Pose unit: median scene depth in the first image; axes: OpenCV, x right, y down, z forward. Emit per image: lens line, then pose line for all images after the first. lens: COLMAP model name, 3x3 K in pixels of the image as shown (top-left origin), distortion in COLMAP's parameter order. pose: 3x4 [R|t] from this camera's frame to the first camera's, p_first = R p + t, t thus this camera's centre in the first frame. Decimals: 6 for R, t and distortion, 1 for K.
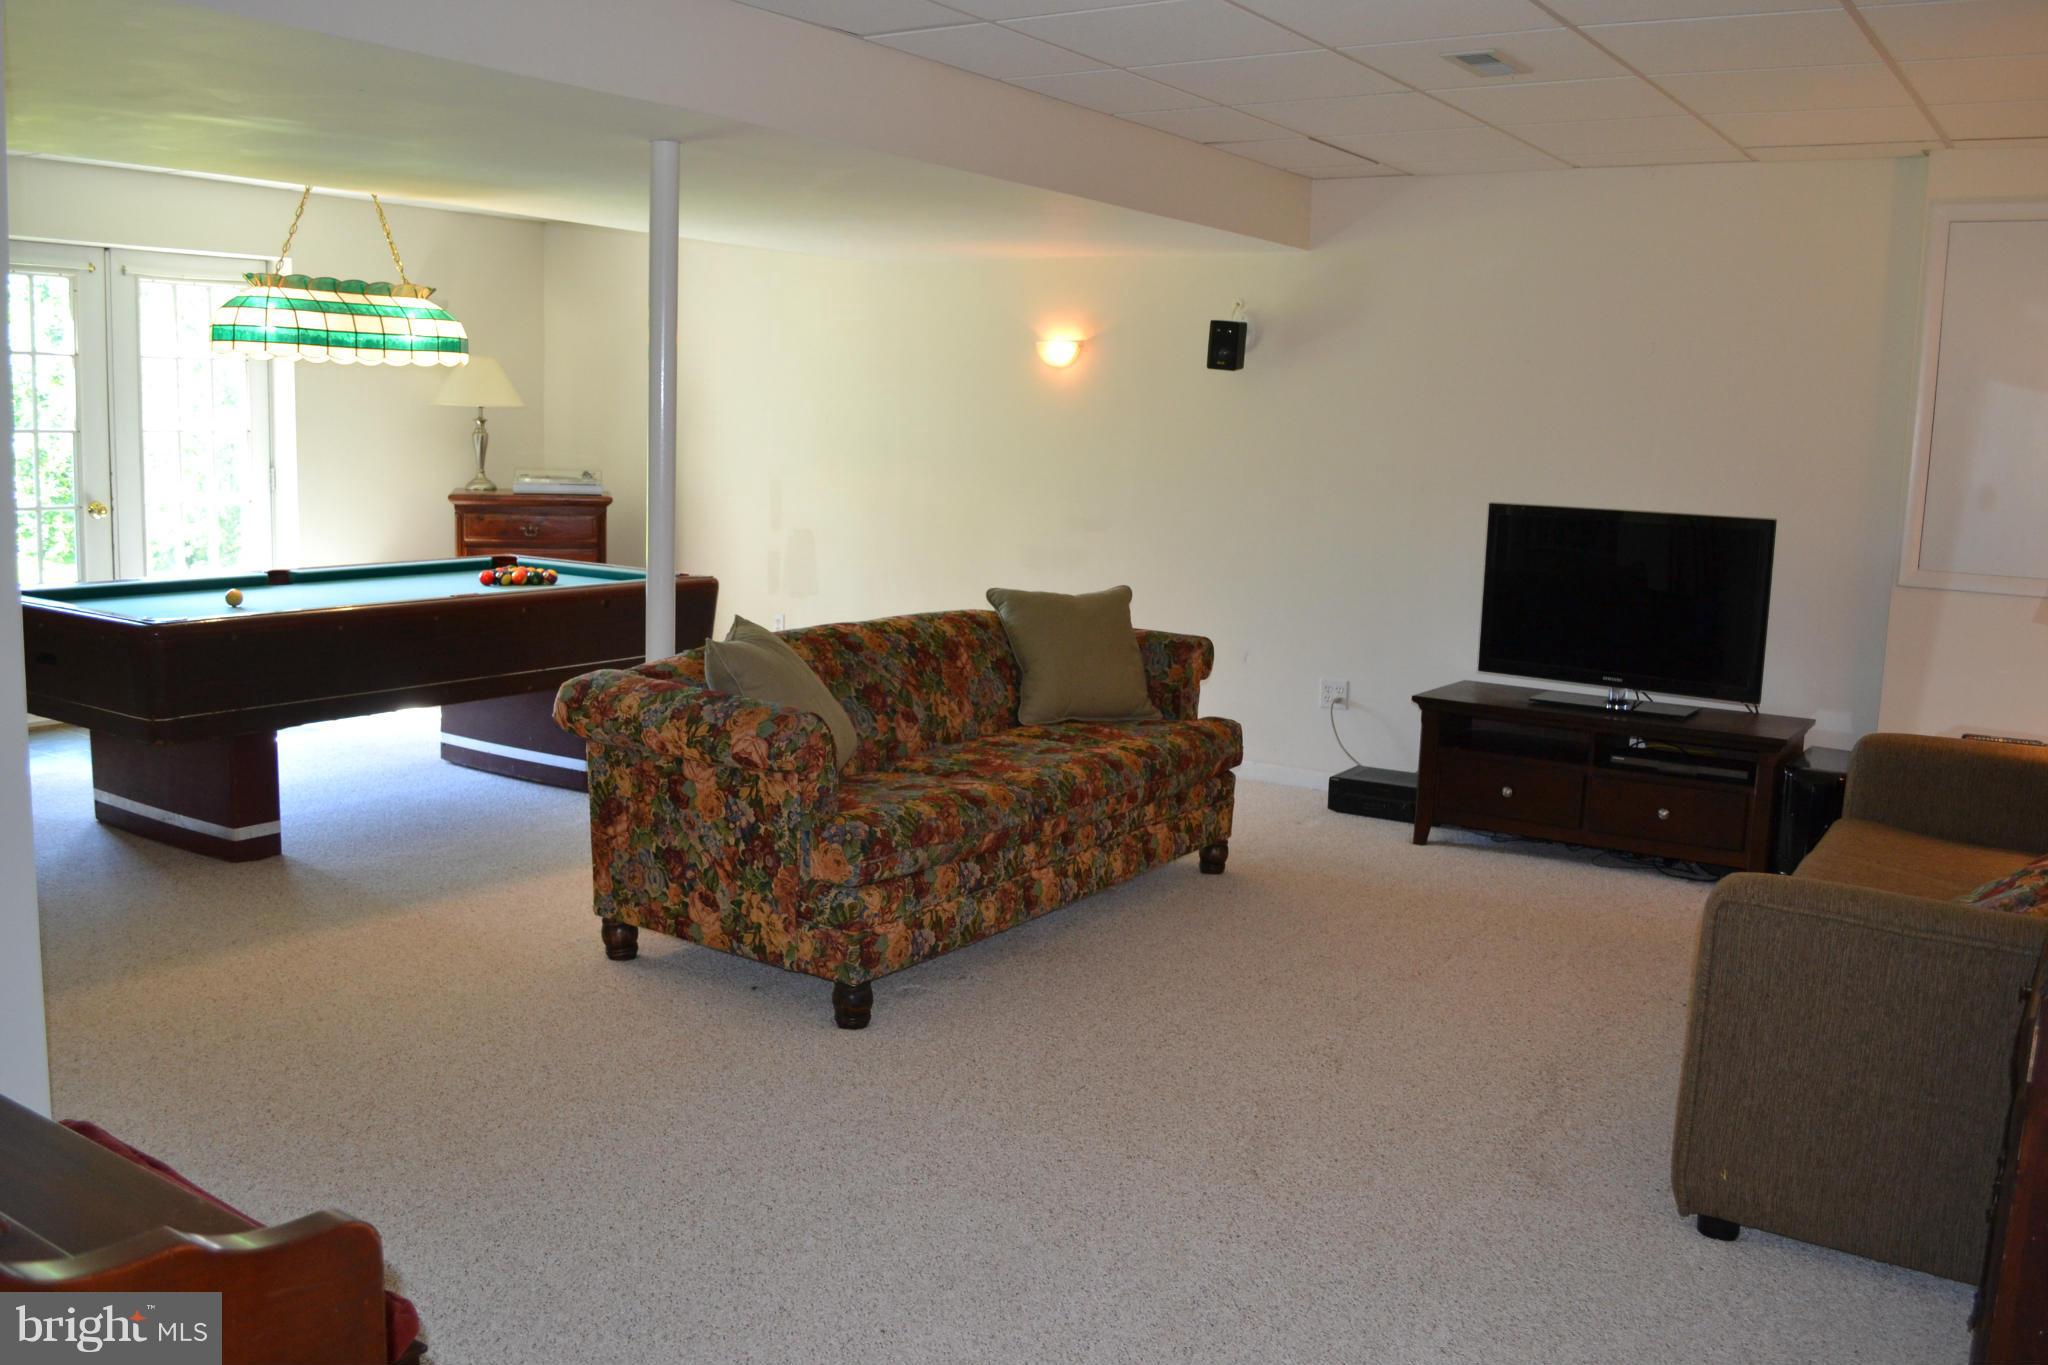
lens RADIAL K [[1641.8, 0, 1024.0], [0, 1641.8, 682.5], [0, 0, 1]] dist [-0.078257, 0.008464]
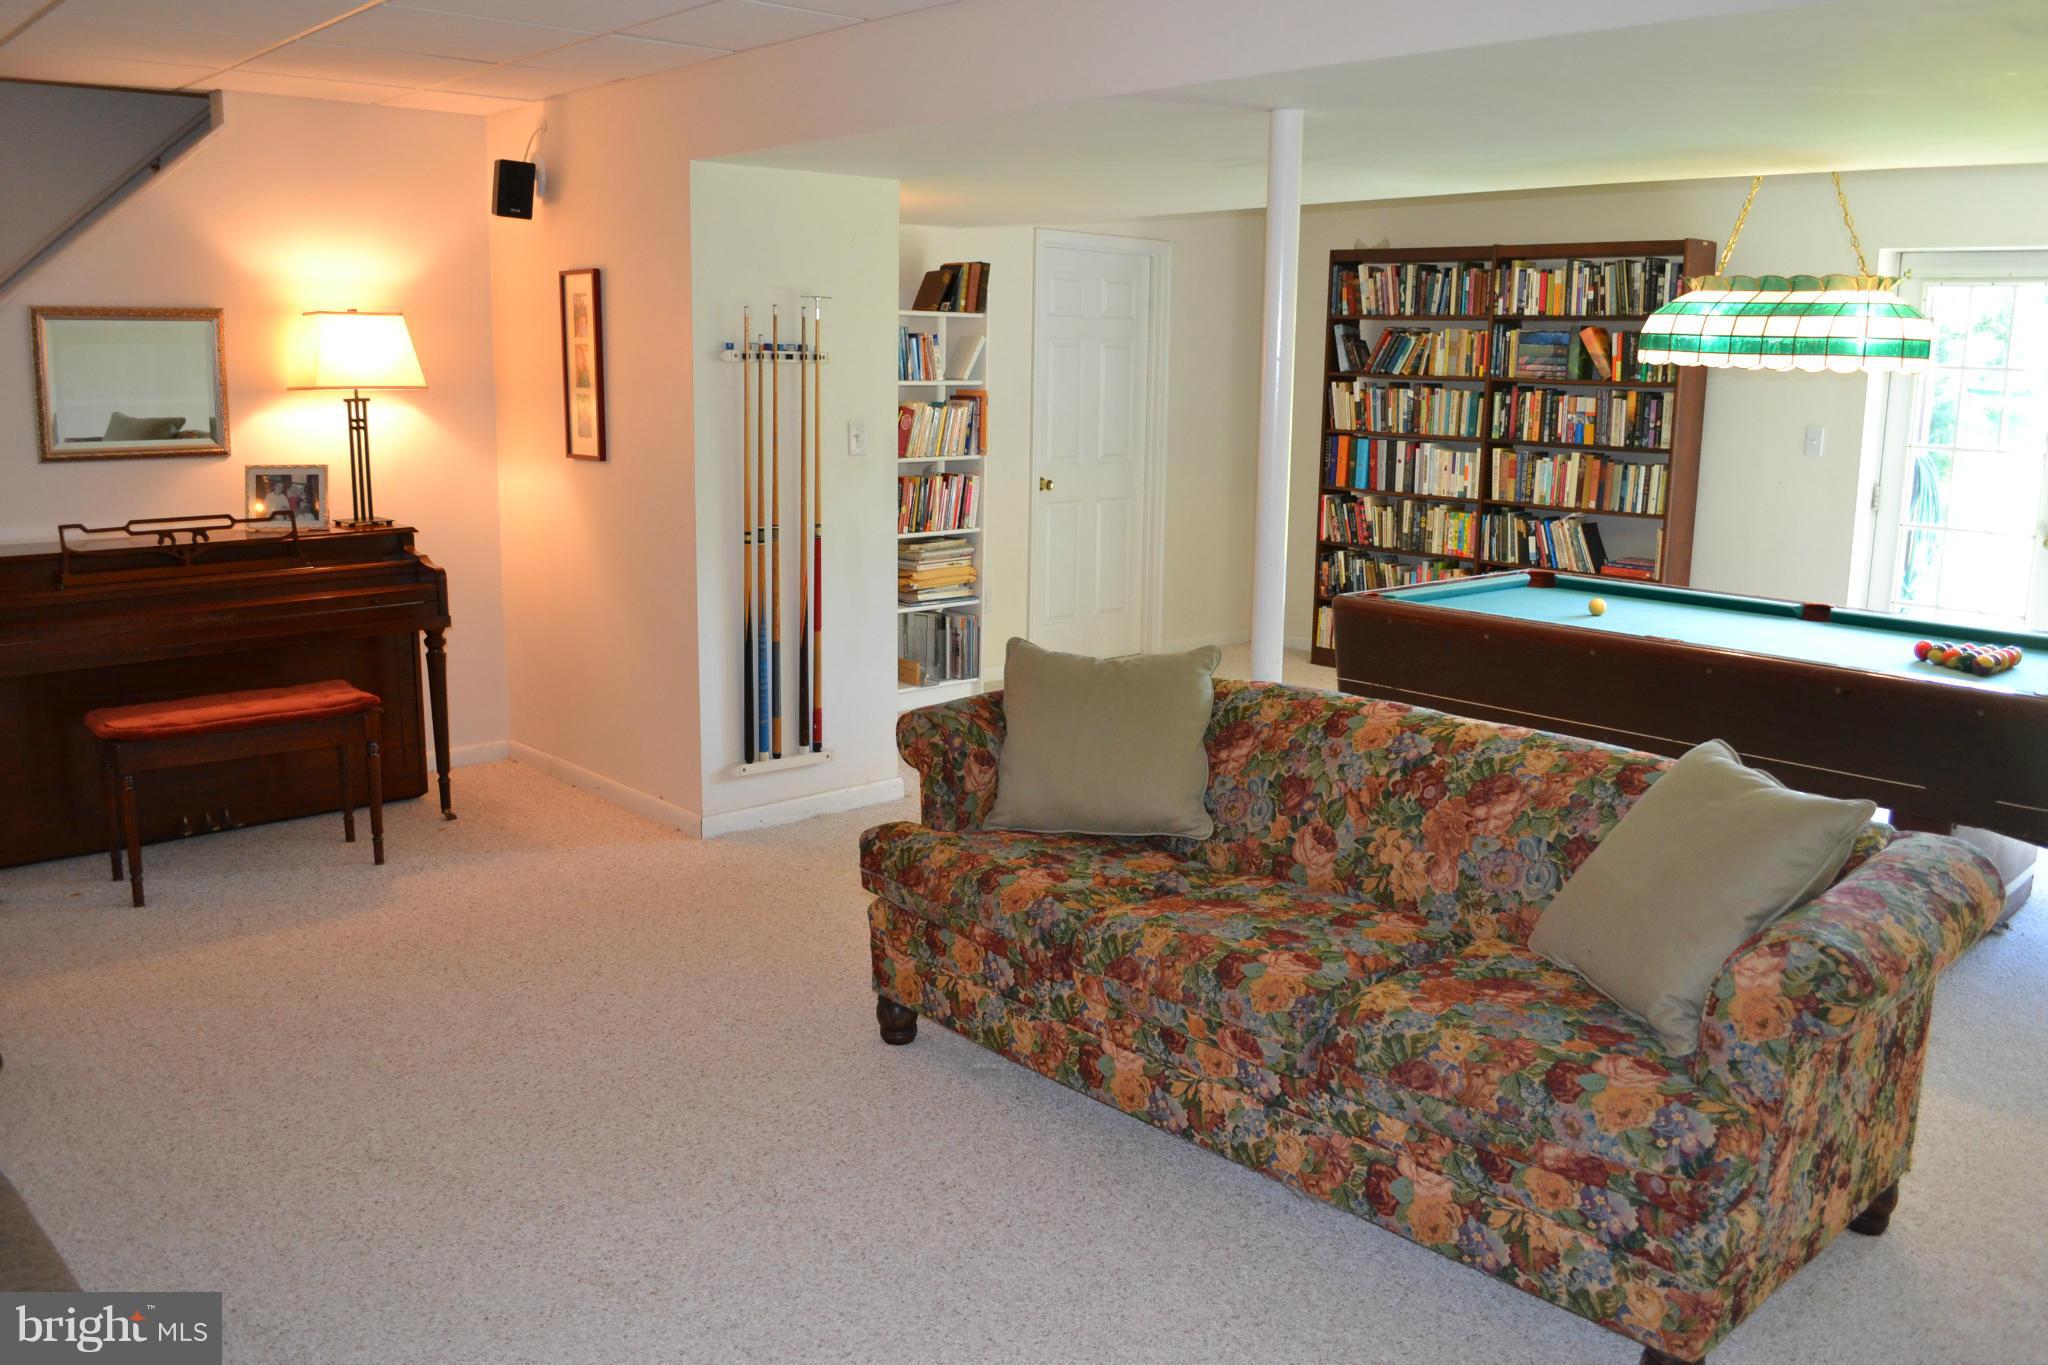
lens RADIAL K [[1641.8, 0, 1024.0], [0, 1641.8, 682.5], [0, 0, 1]] dist [-0.078257, 0.008464]
pose [[-0.190020, 0.157535, -0.969059, 0.636284], [-0.184434, 0.963742, 0.192836, -0.158058], [0.964301, 0.215371, -0.154076, 0.955001]]
